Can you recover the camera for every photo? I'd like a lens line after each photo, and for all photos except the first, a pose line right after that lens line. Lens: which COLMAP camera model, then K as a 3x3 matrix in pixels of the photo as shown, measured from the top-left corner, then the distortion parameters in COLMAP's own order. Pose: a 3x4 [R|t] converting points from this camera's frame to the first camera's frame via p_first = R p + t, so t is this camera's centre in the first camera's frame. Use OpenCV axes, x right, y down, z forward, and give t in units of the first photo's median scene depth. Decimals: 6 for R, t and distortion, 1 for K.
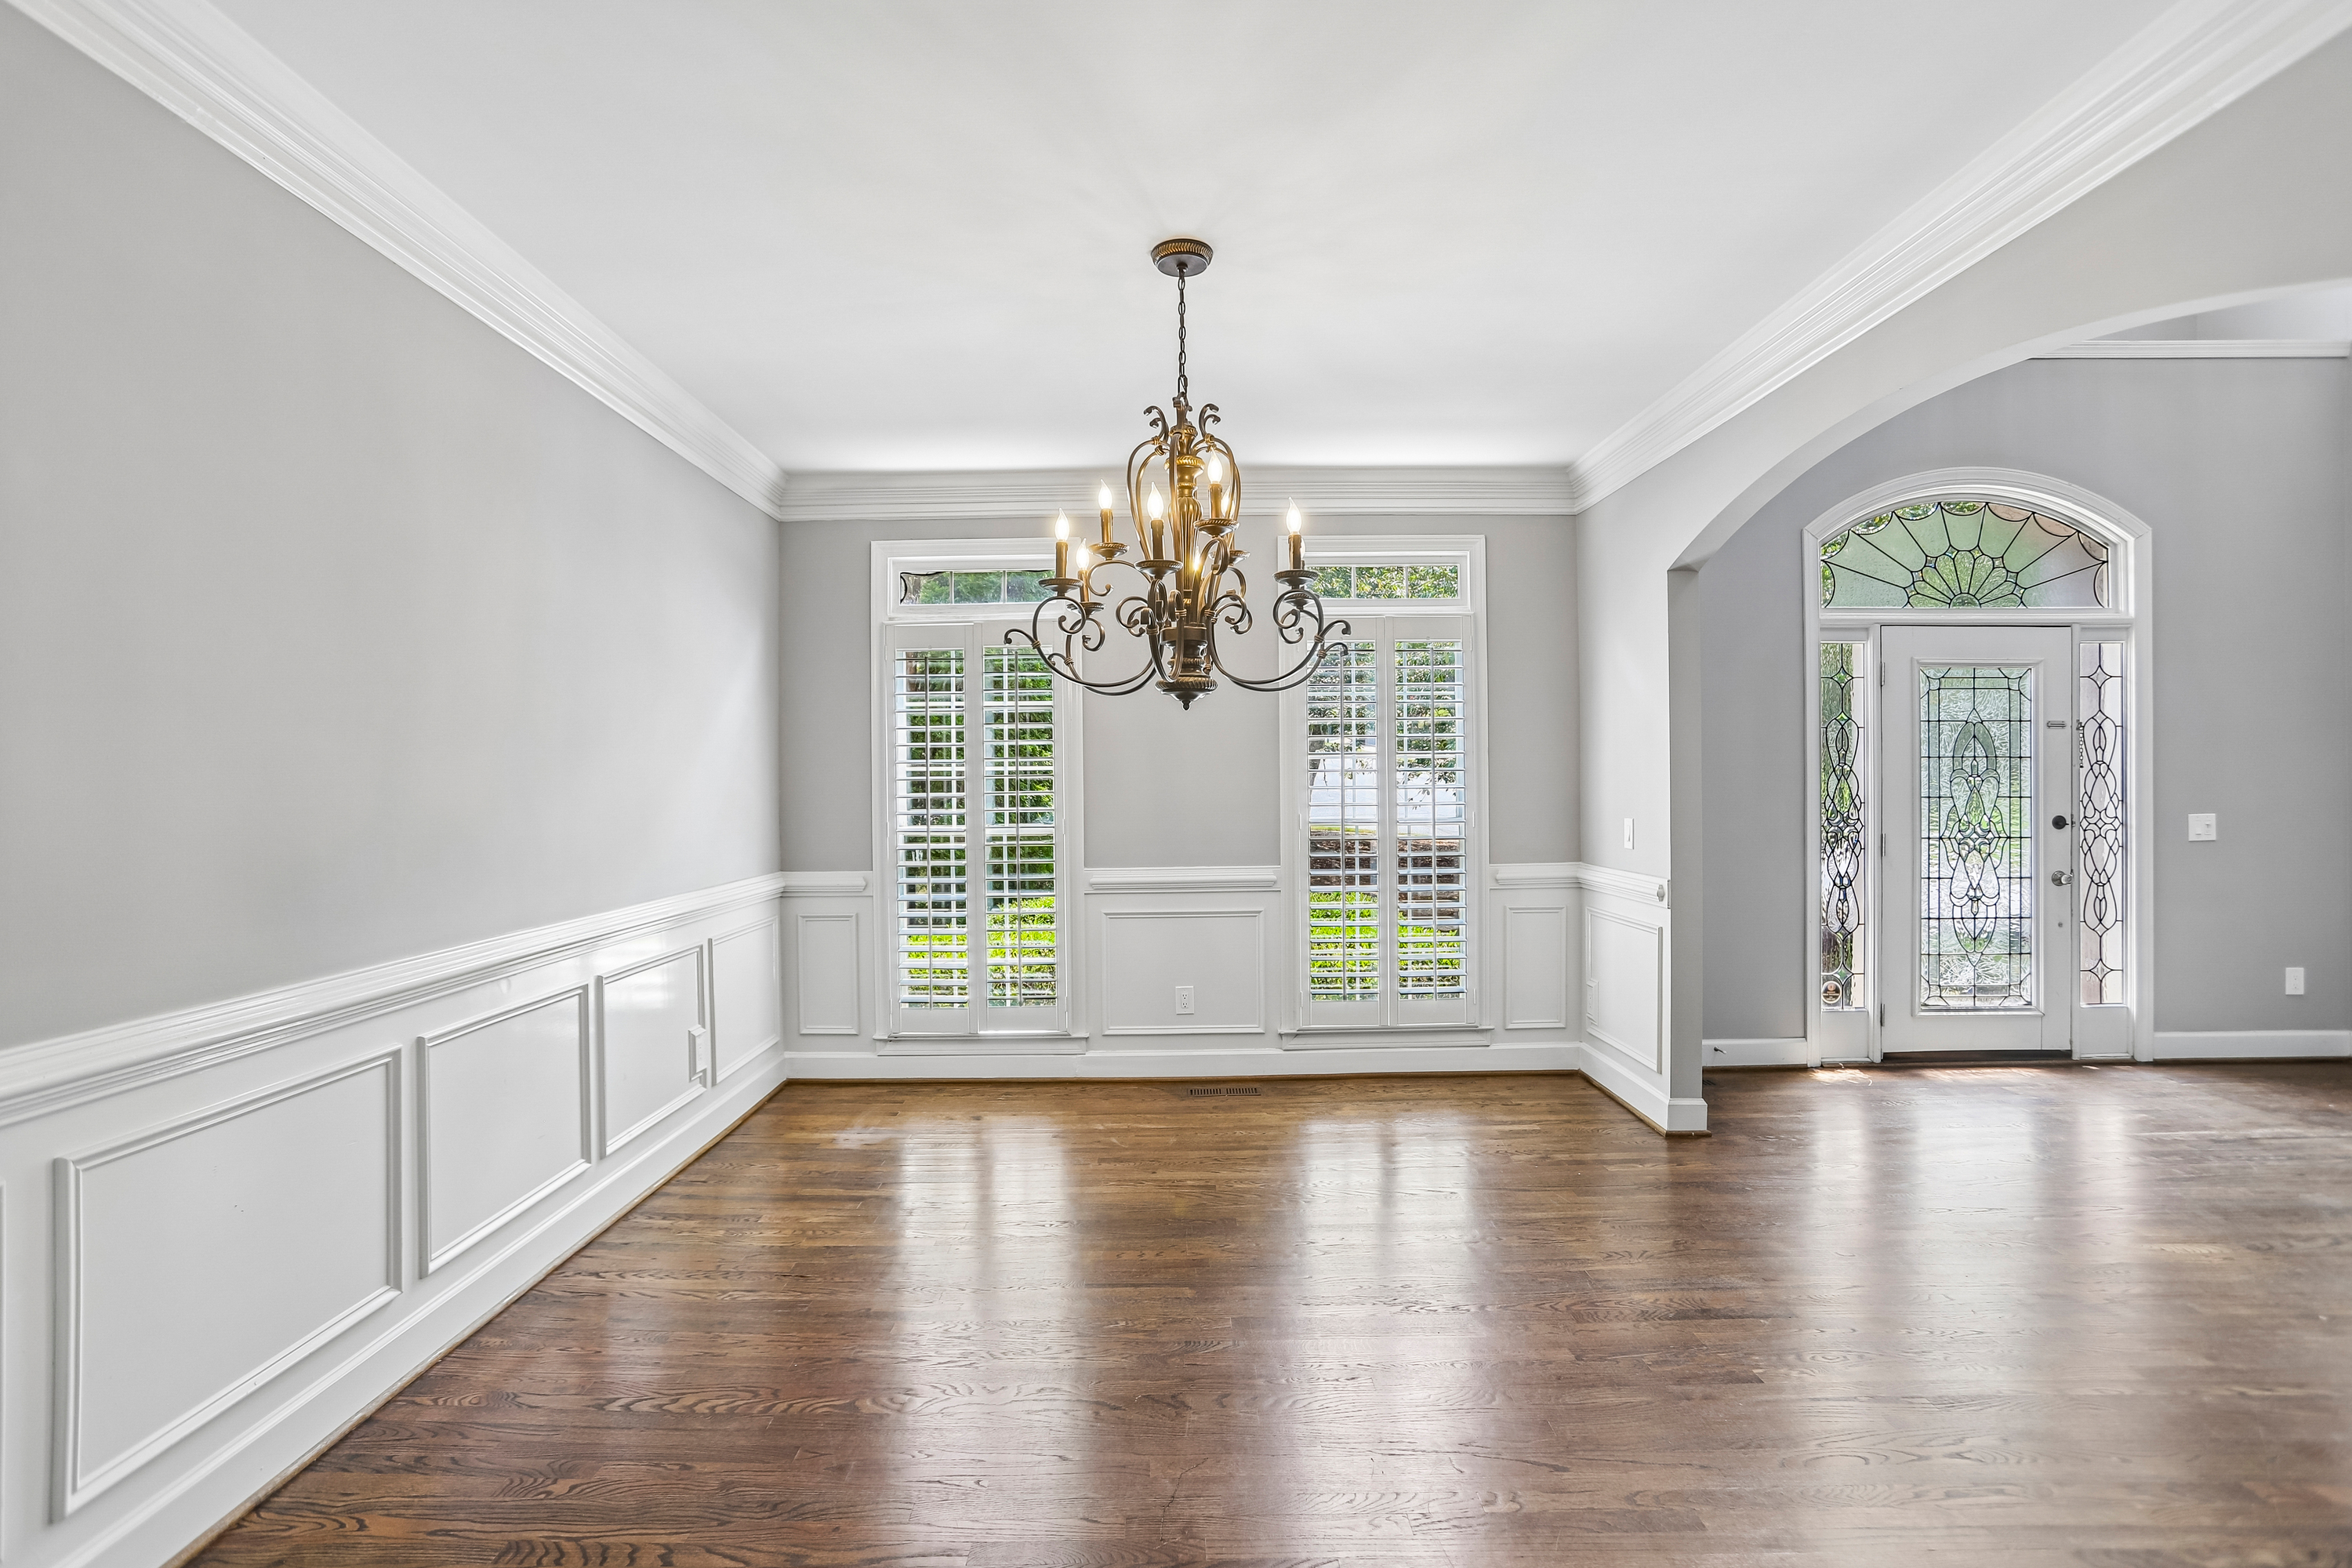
lens RADIAL K [[1104.3, 0, 1180.3], [0, 1104.3, 778.0], [0, 0, 1]] dist [-0.009877, 0.004859]
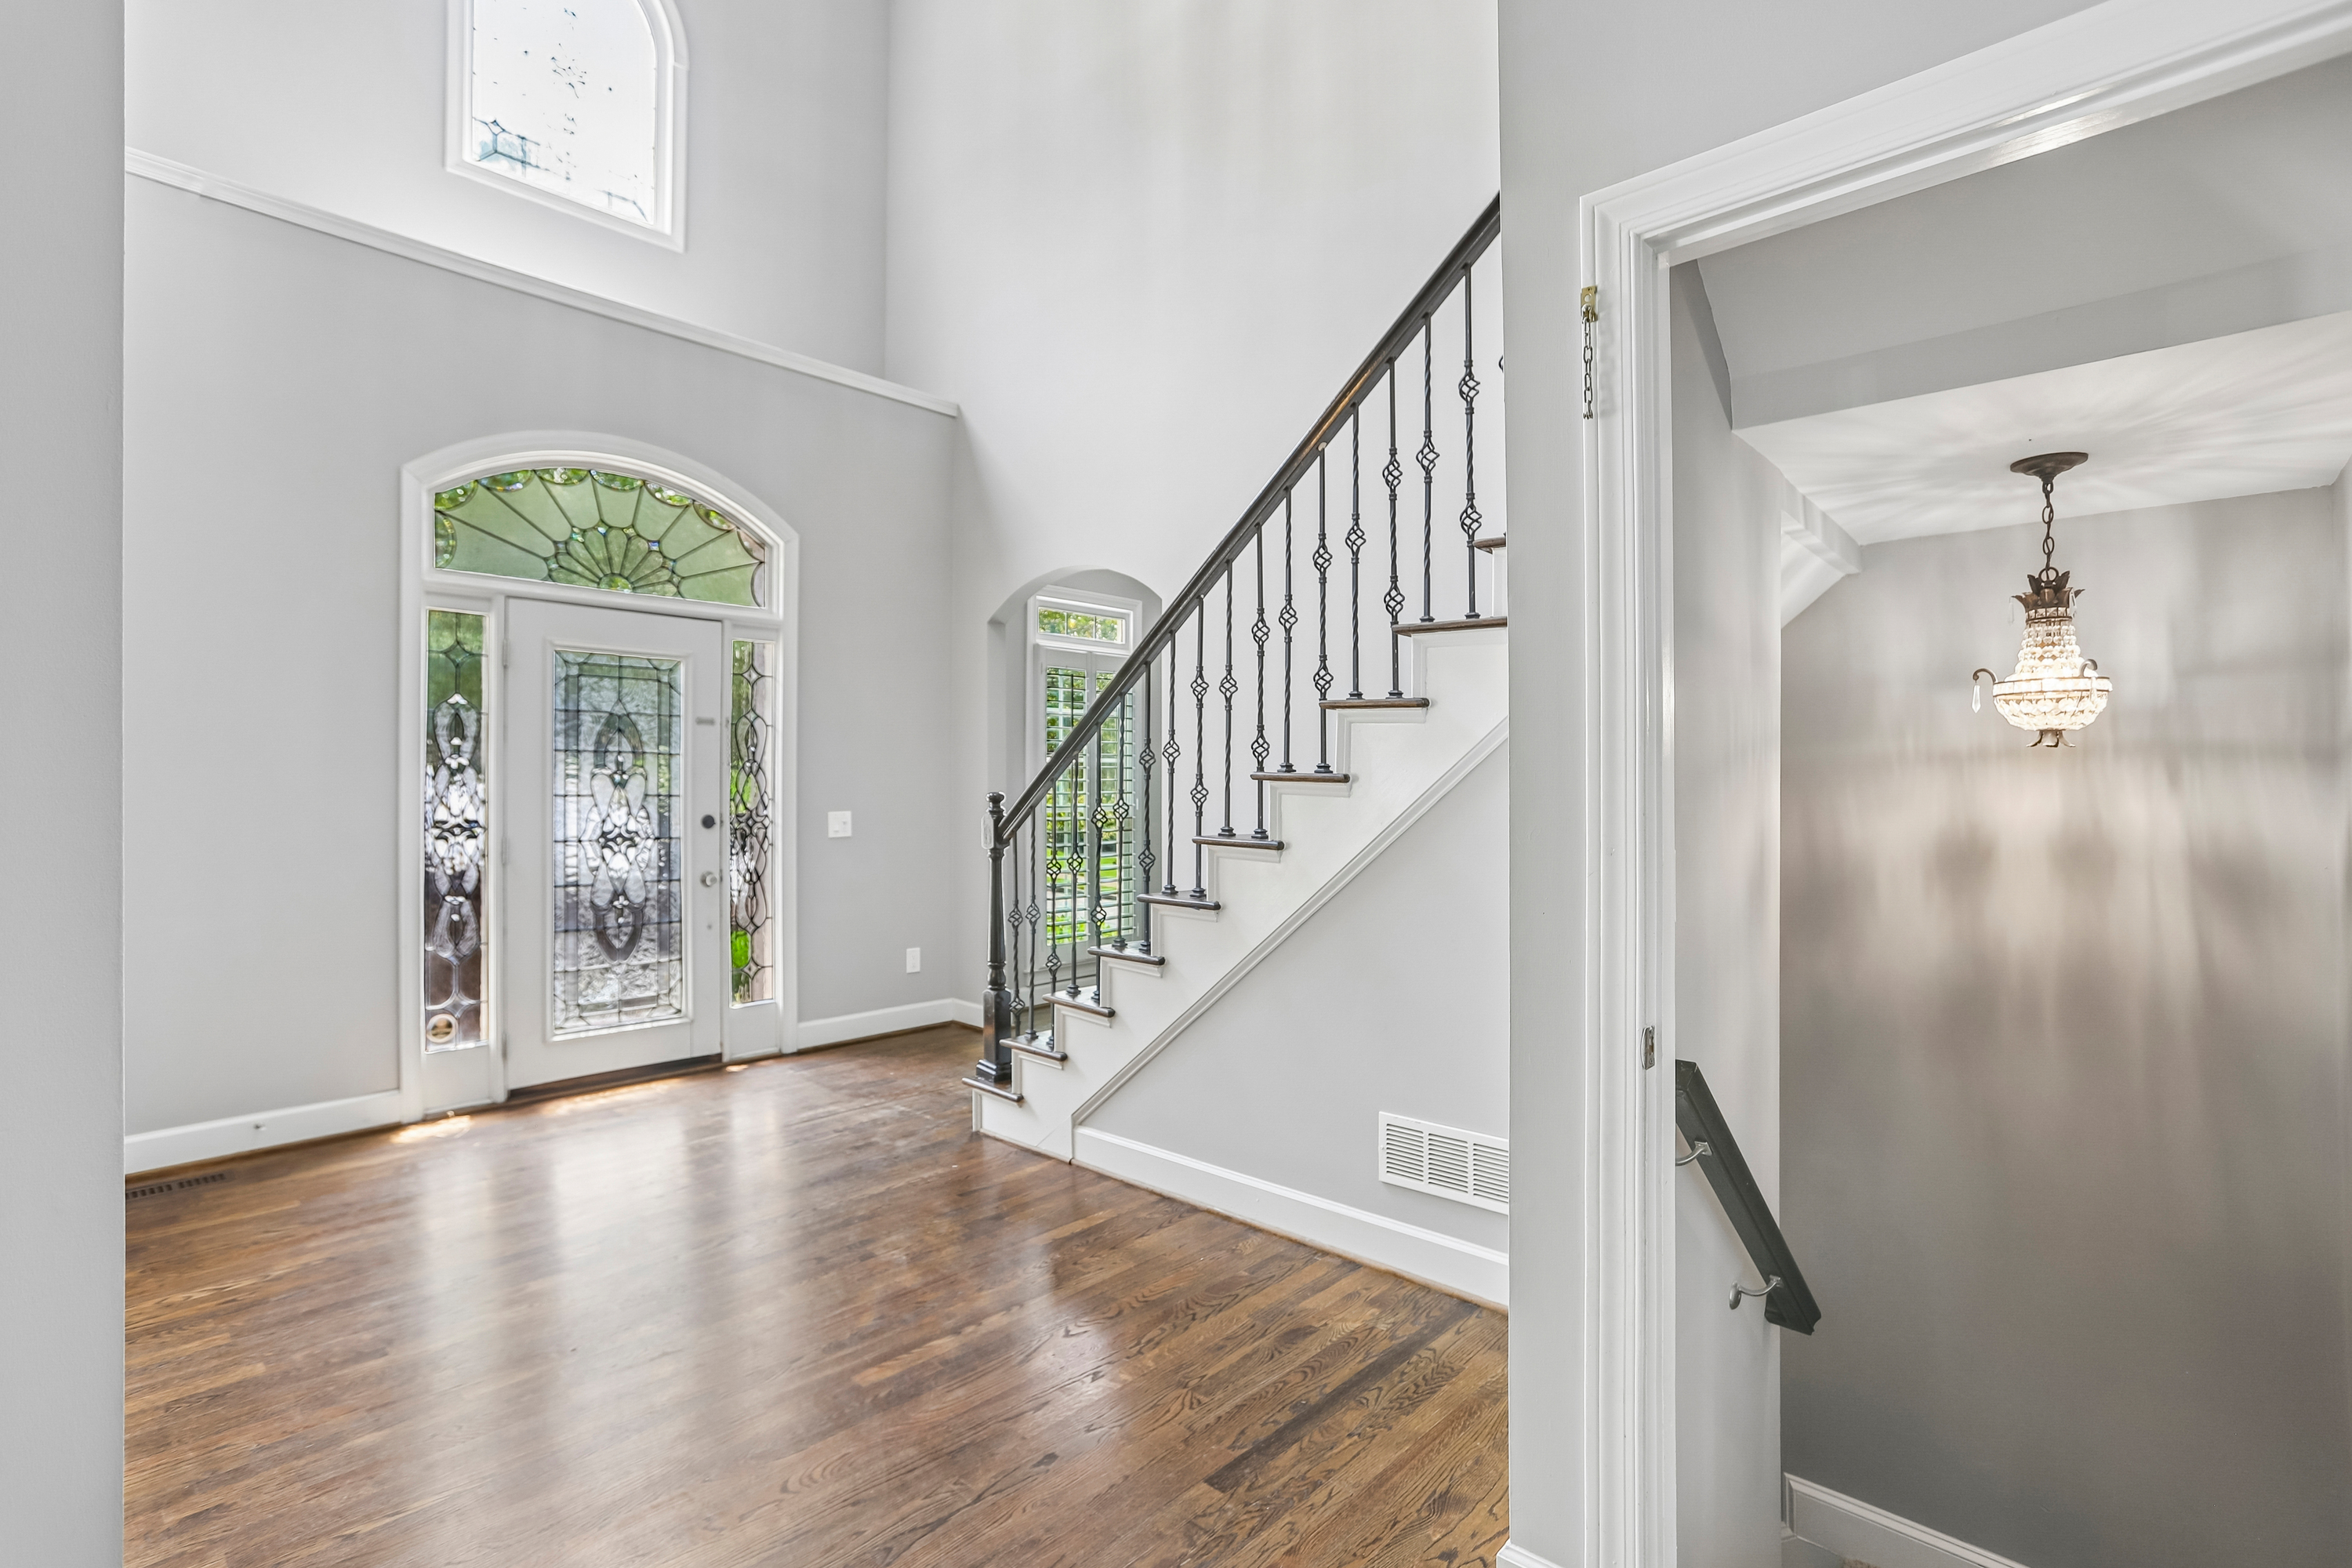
lens RADIAL K [[1104.3, 0, 1199.3], [0, 1104.3, 790.4], [0, 0, 1]] dist [-0.009877, 0.004859]
pose [[0.707909, 0.004867, 0.706287, 0.413132], [-0.009959, 0.999946, 0.003092, 0.005117], [-0.706233, -0.009223, 0.707919, 0.001766]]
